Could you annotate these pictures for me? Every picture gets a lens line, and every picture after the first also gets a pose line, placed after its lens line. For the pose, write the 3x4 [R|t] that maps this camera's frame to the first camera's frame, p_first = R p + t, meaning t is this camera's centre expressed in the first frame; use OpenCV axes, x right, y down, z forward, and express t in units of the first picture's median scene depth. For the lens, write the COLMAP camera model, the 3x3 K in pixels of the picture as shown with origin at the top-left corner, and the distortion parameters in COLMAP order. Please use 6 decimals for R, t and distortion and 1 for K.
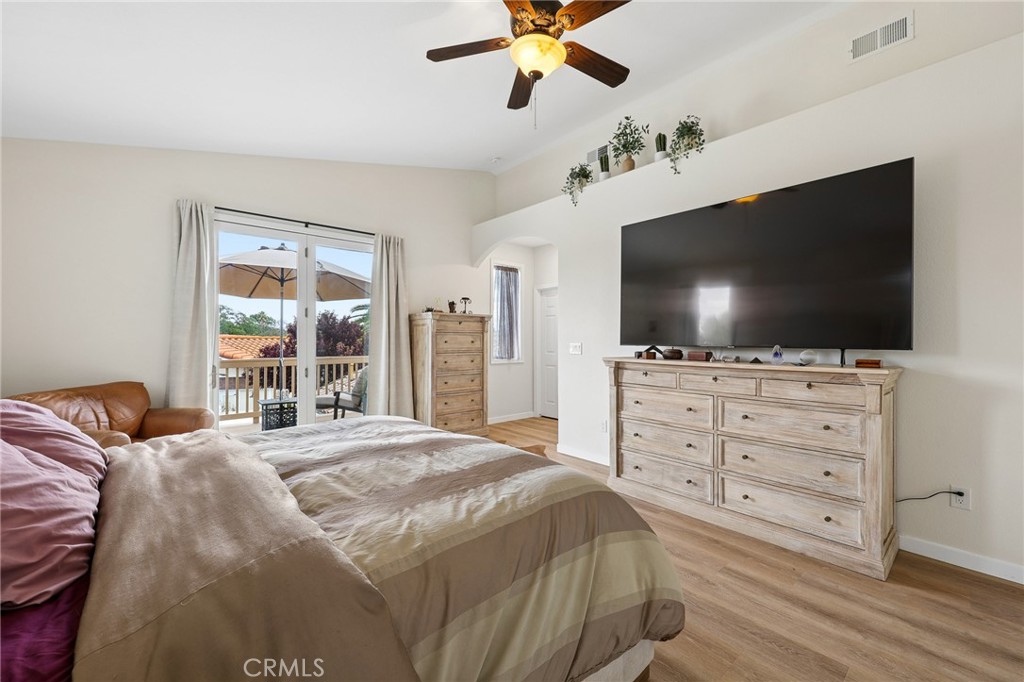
lens RADIAL K [[411.6, 0, 513.2], [0, 411.6, 342.6], [0, 0, 1]] dist [0.000026, 0.000098]
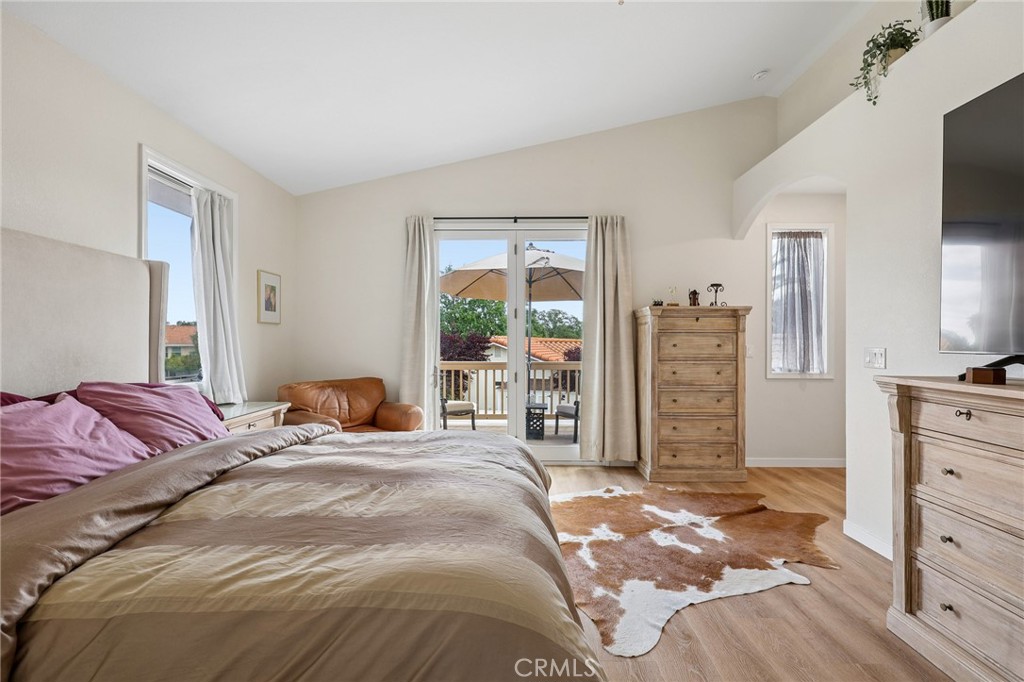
lens RADIAL K [[477.7, 0, 512.5], [0, 477.7, 346.2], [0, 0, 1]] dist [0.002573, 0.000478]
pose [[0.745978, 0.005072, -0.665951, 0.196397], [-0.005664, 0.999983, 0.001272, 0.000198], [0.665946, 0.002823, 0.745994, 0.164559]]
